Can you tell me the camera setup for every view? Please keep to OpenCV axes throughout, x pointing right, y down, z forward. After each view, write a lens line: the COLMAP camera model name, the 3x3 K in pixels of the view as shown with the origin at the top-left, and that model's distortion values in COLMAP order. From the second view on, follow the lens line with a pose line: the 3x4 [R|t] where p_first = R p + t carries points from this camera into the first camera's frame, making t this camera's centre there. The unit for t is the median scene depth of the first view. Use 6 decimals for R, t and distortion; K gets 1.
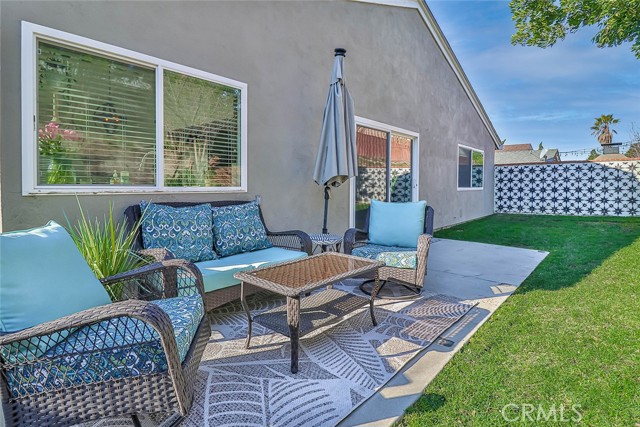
lens RADIAL K [[336.7, 0, 318.2], [0, 336.7, 202.0], [0, 0, 1]] dist [0.000706, -0.000036]
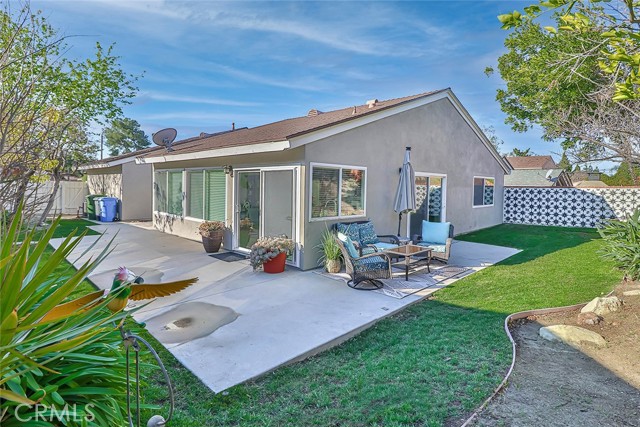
lens RADIAL K [[336.7, 0, 318.2], [0, 336.7, 202.0], [0, 0, 1]] dist [0.000706, -0.000036]
pose [[0.997729, 0.017007, -0.065170, -0.141642], [-0.017013, 0.999855, 0.000476, -0.044856], [0.065169, 0.000634, 0.997874, -0.445004]]
